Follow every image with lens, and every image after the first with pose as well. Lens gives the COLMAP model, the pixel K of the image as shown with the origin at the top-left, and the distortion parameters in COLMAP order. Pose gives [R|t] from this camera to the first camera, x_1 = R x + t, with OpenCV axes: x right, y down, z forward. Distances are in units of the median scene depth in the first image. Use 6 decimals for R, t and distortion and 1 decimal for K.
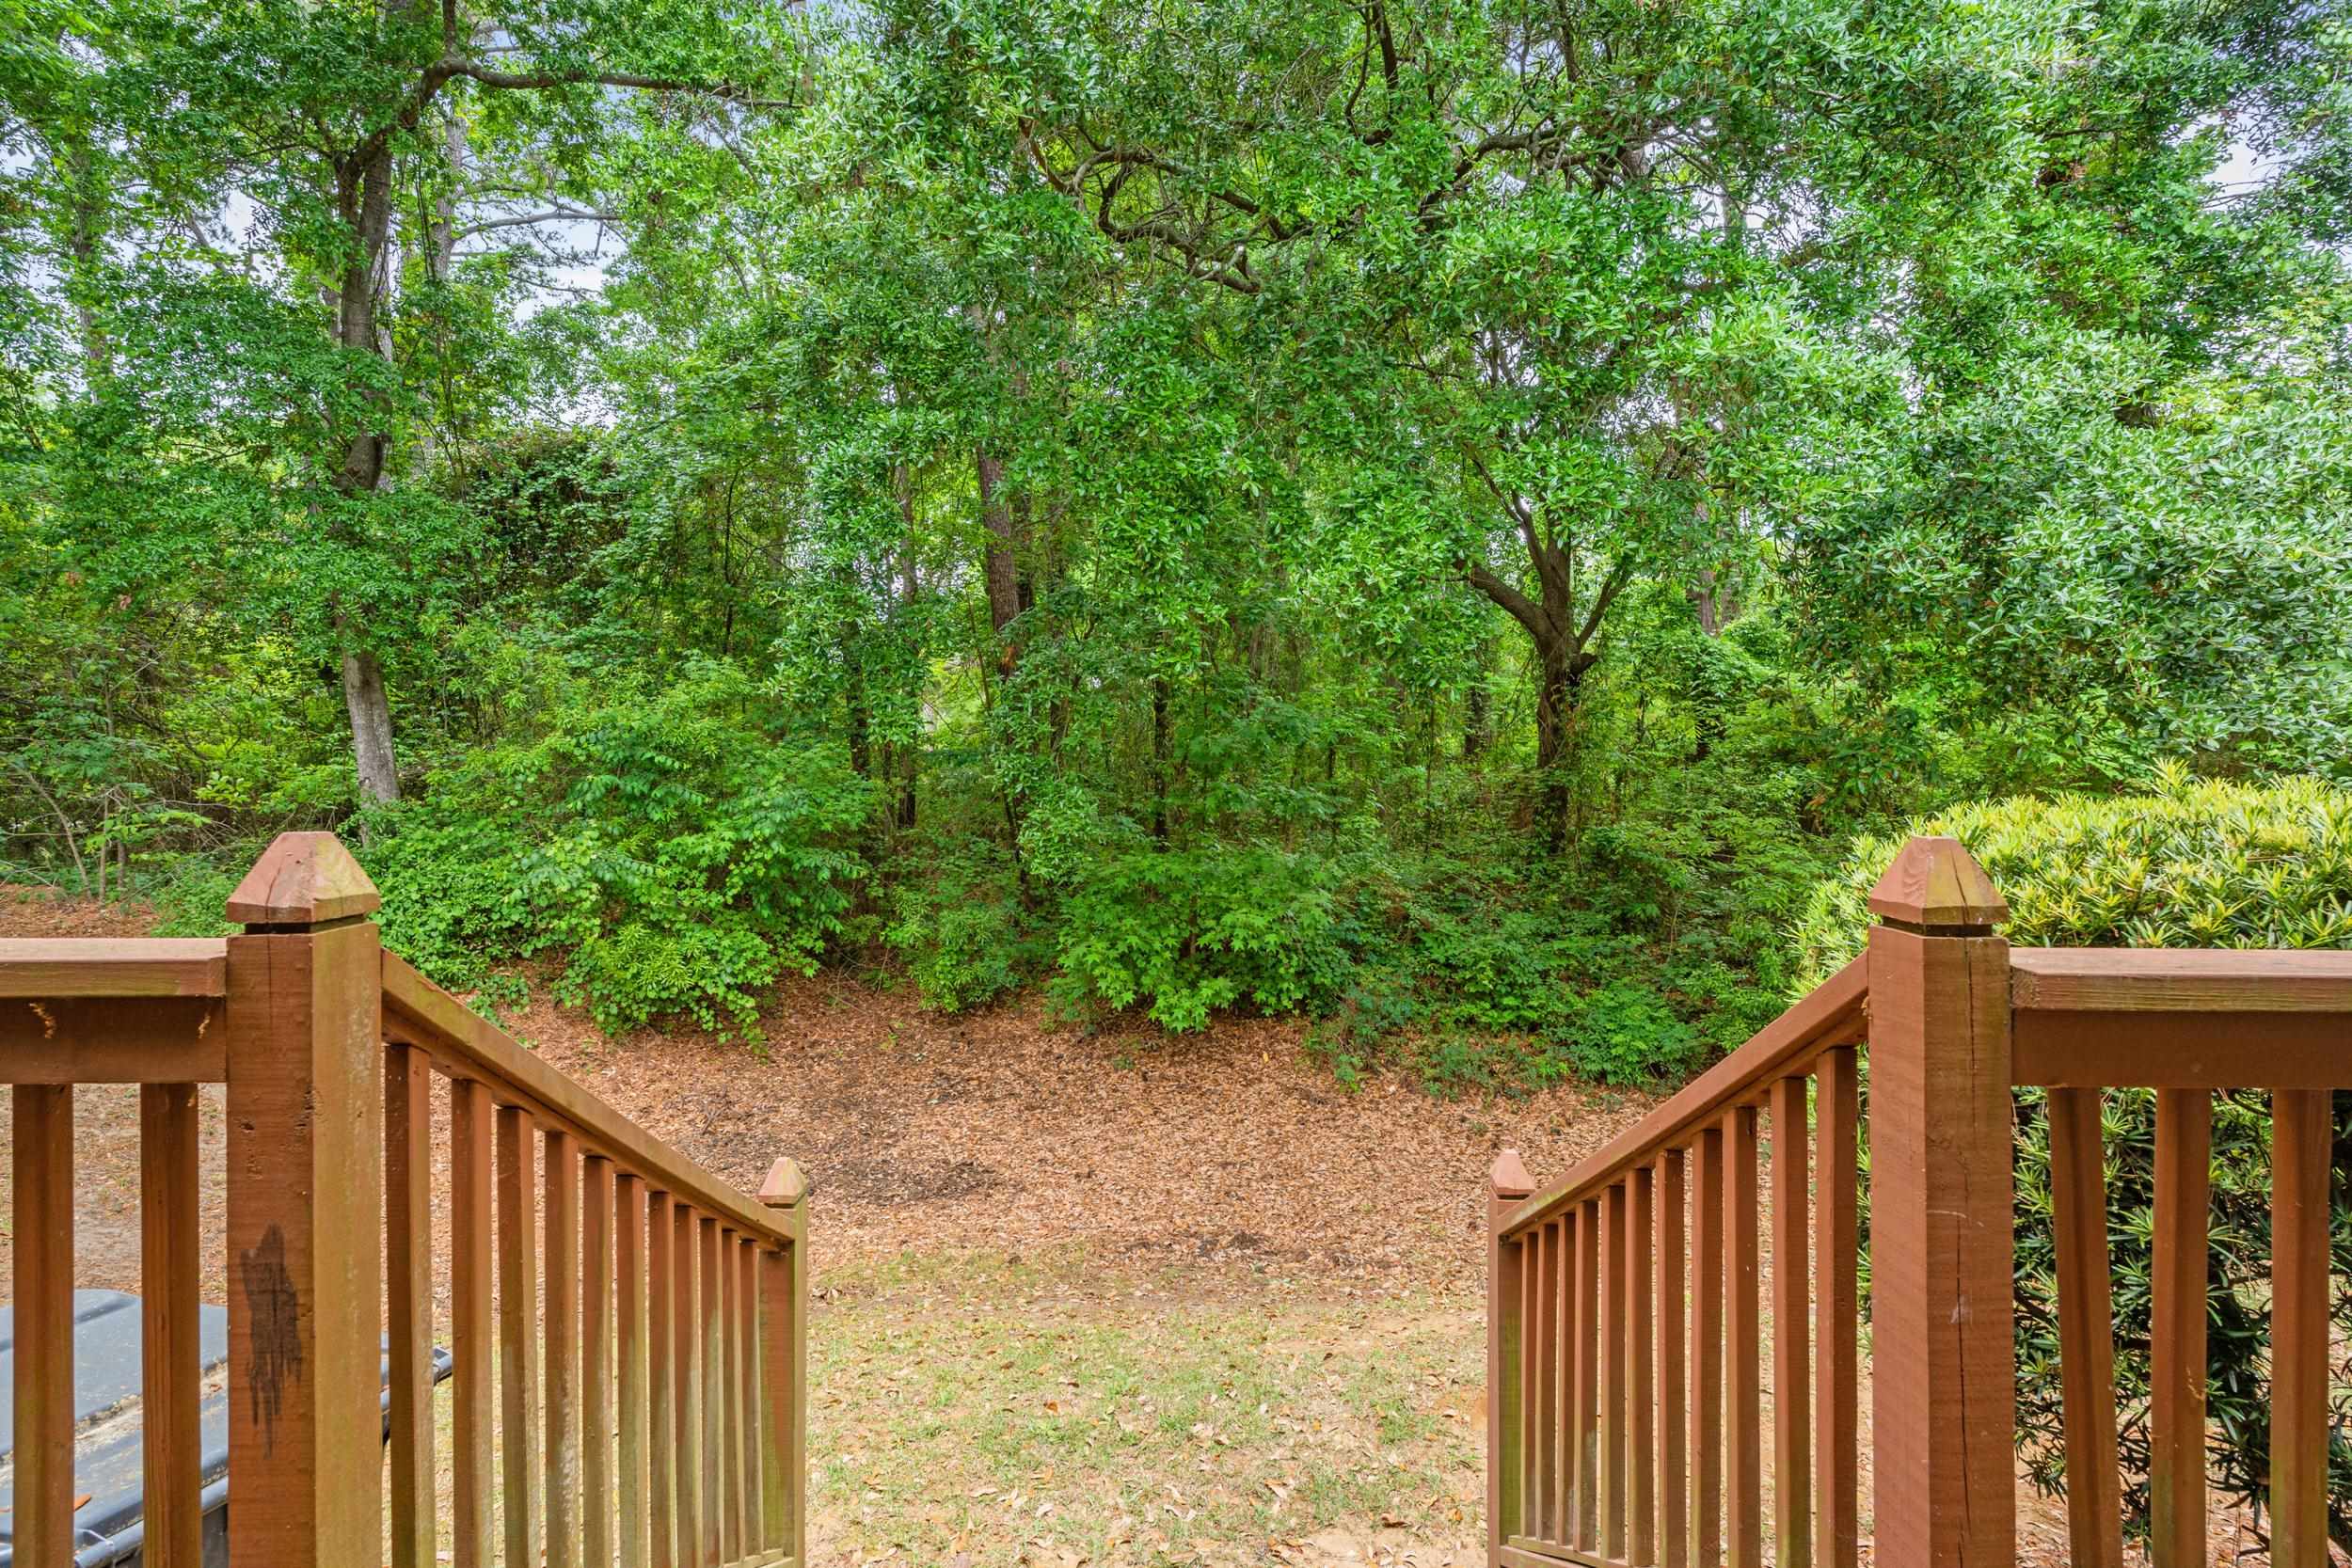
lens RADIAL K [[1048.0, 0, 1224.5], [0, 1048.0, 774.6], [0, 0, 1]] dist [0.011153, -0.000565]
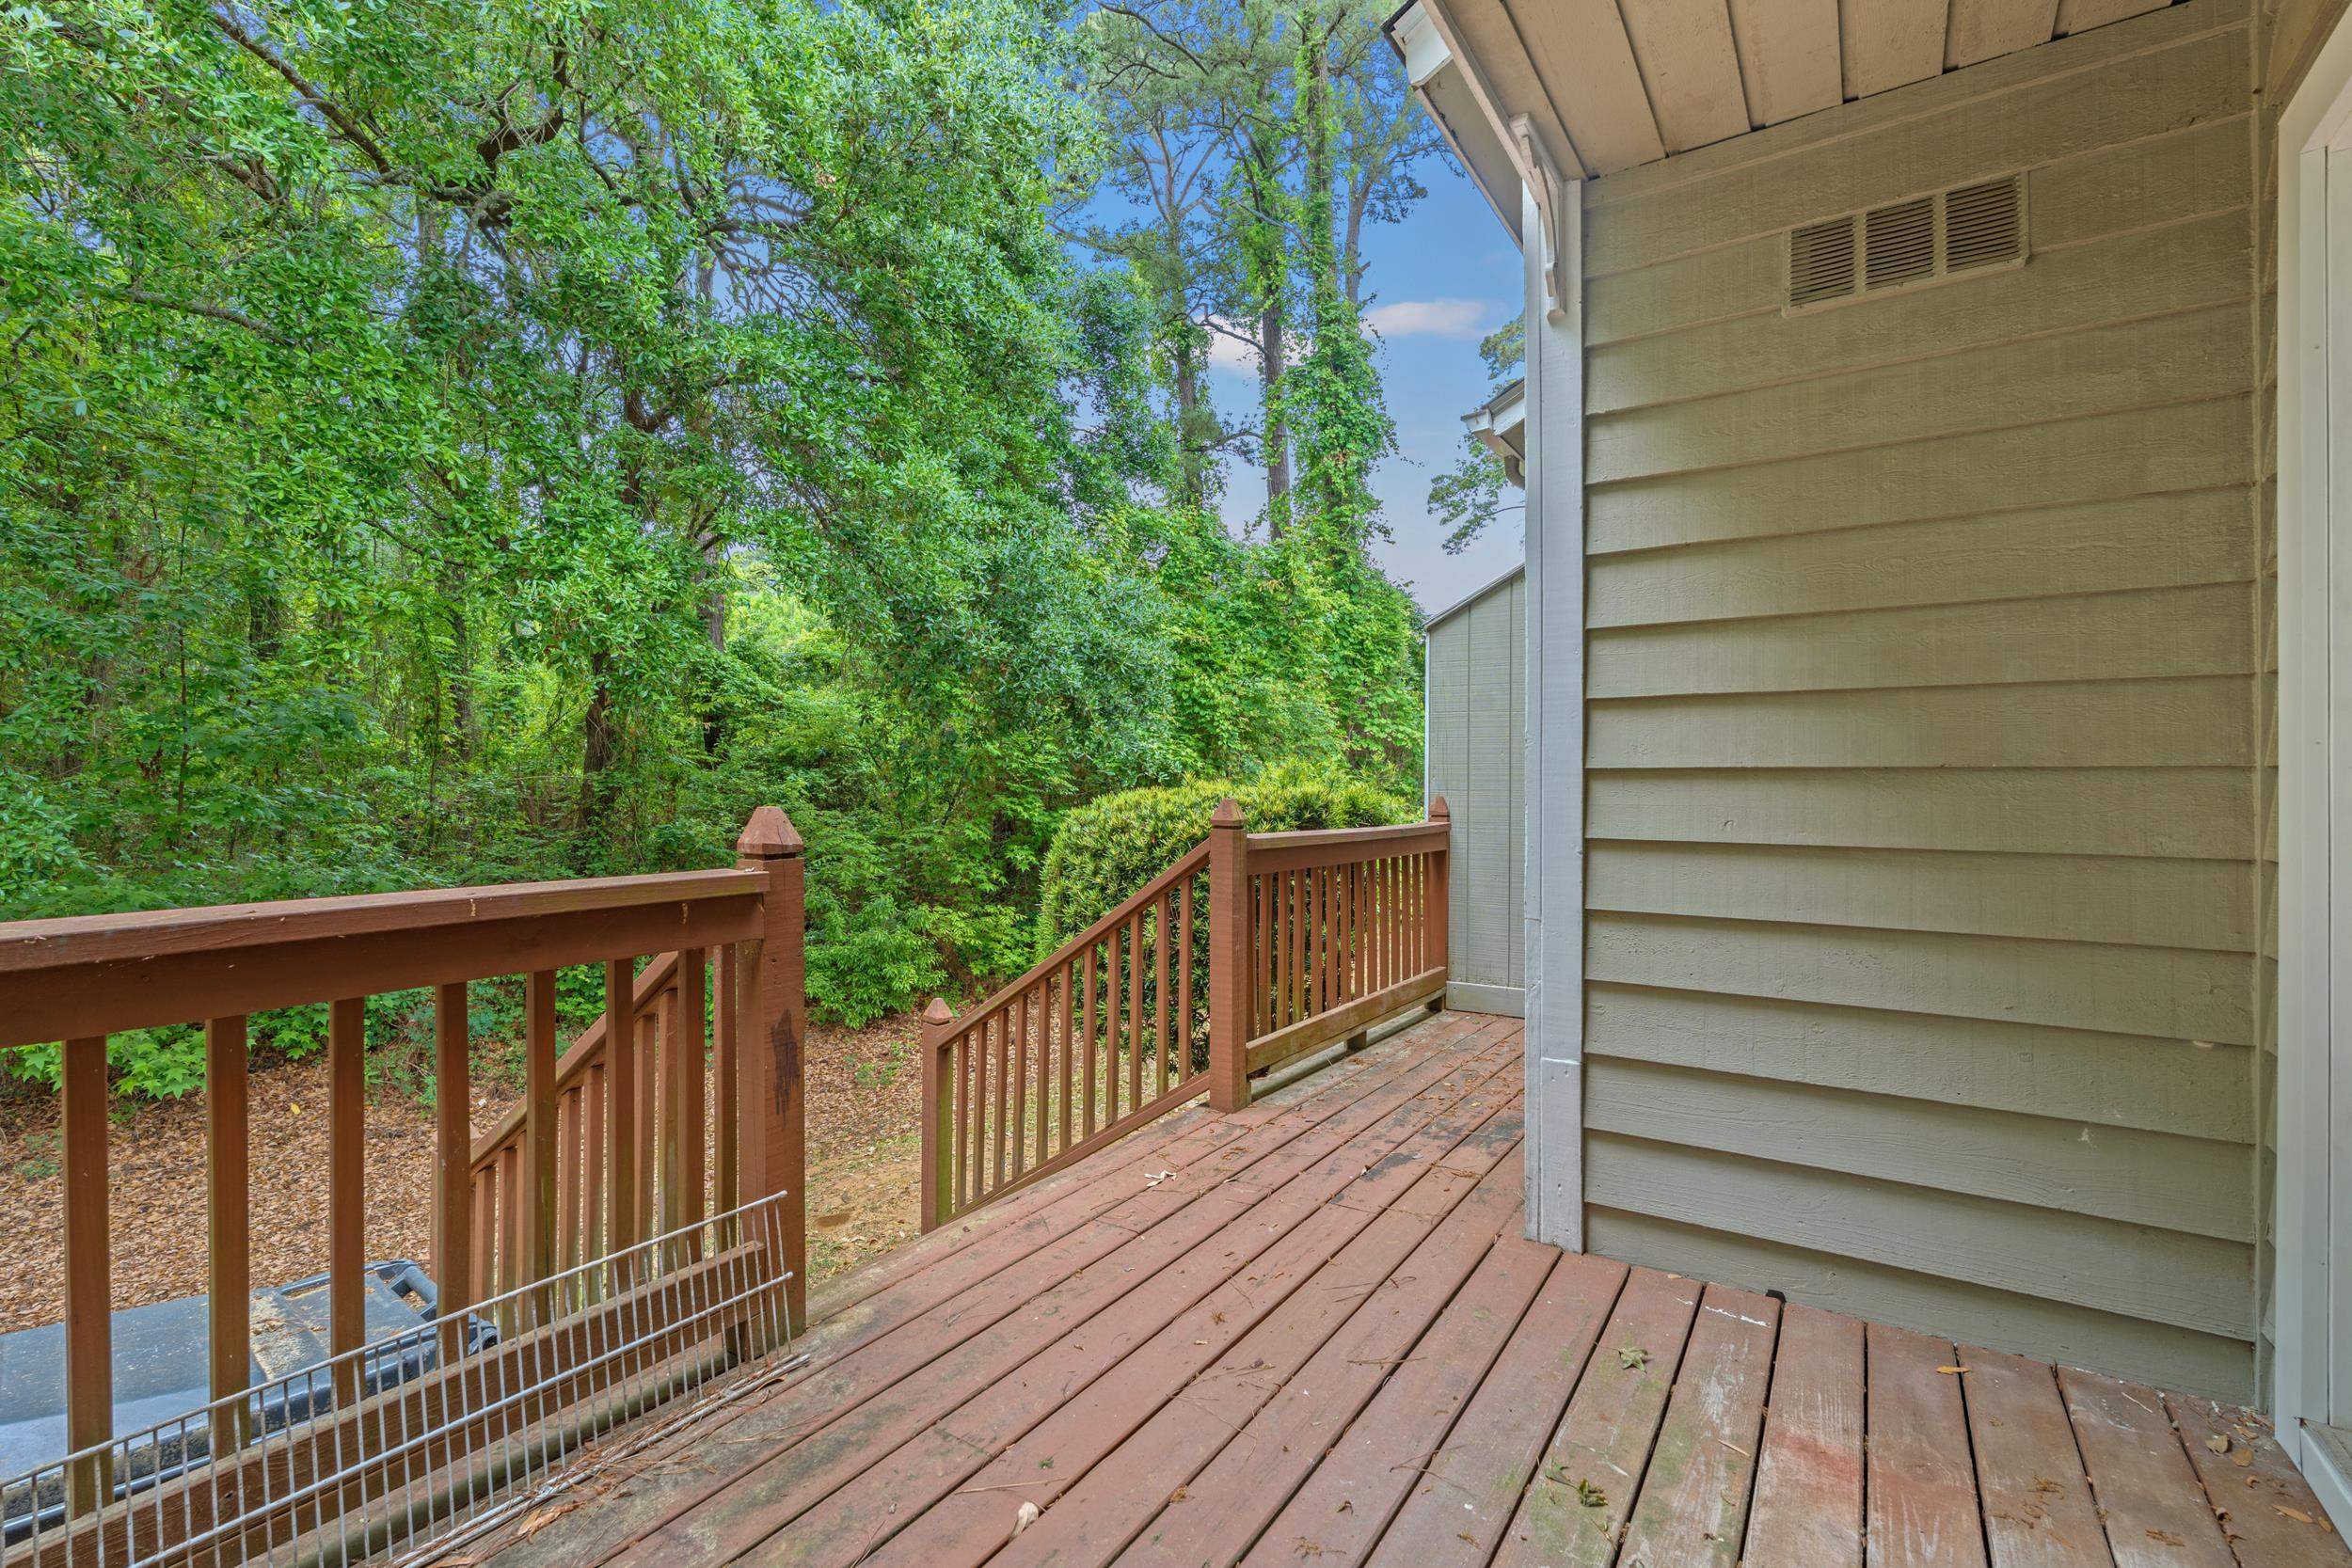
lens RADIAL K [[1048.0, 0, 1169.1], [0, 1048.0, 780.2], [0, 0, 1]] dist [0.011153, -0.000565]
pose [[0.597466, 0.001980, 0.801892, -0.358406], [-0.002147, 0.999997, -0.000869, 0.007840], [-0.801891, -0.001203, 0.597469, -0.113253]]
